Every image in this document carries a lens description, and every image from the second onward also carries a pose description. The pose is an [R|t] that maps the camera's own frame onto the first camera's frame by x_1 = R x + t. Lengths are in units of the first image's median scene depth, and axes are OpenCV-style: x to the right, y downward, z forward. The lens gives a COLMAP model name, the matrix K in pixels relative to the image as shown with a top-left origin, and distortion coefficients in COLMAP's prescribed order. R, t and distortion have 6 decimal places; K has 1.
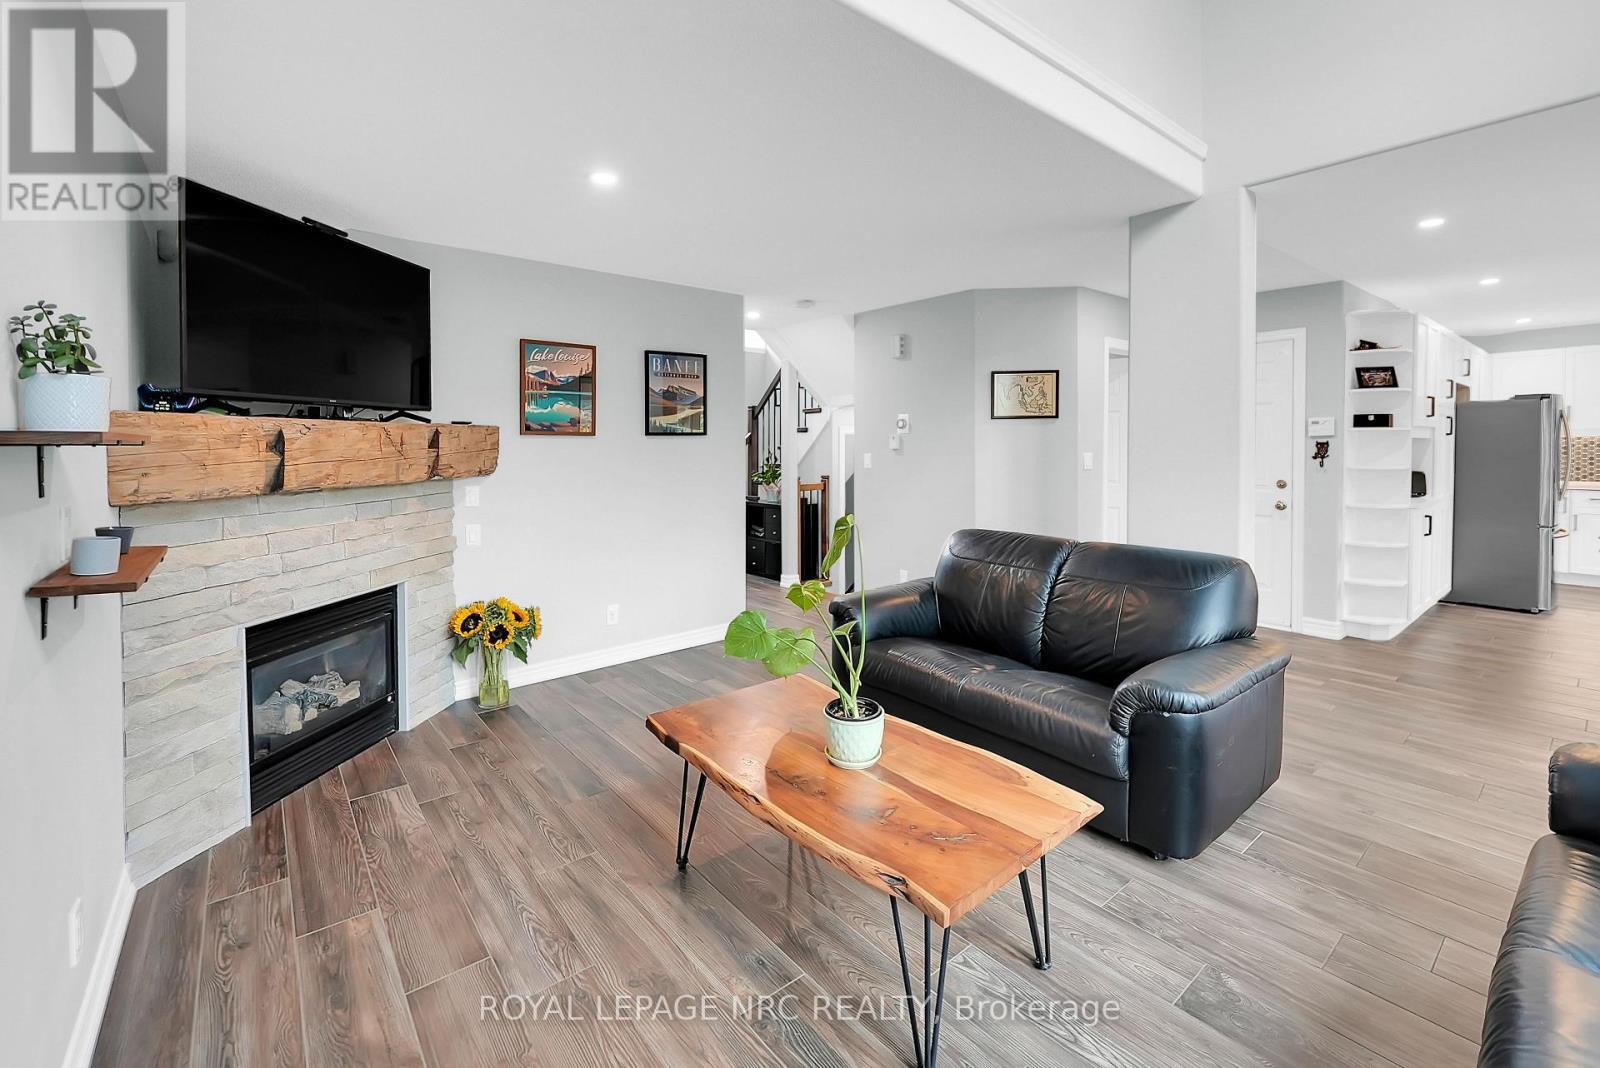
lens RADIAL K [[684.0, 0, 800.5], [0, 684.0, 454.8], [0, 0, 1]] dist [-0.000627, -0.000077]
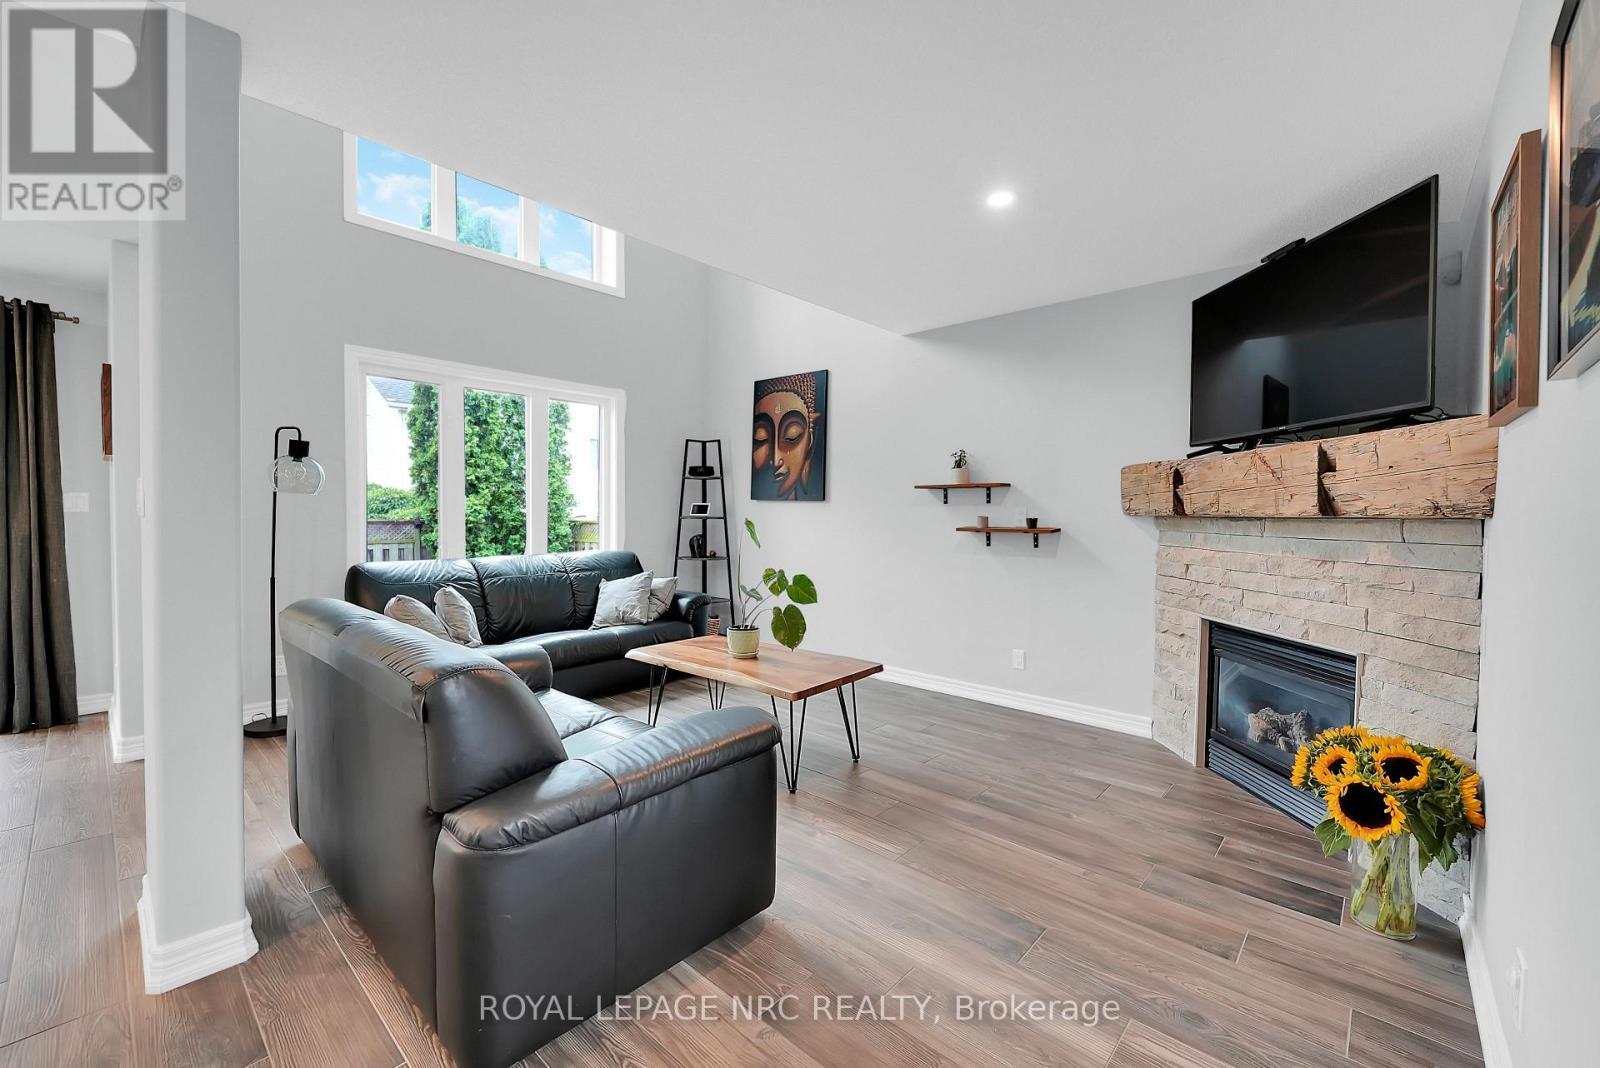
lens RADIAL K [[664.4, 0, 800.0], [0, 664.4, 534.0], [0, 0, 1]] dist [-0.000279, -0.000020]
pose [[-0.987532, -0.001843, -0.157409, 0.134572], [-0.008934, 0.998976, 0.044352, 0.034263], [0.157167, 0.045205, -0.986537, 1.845771]]
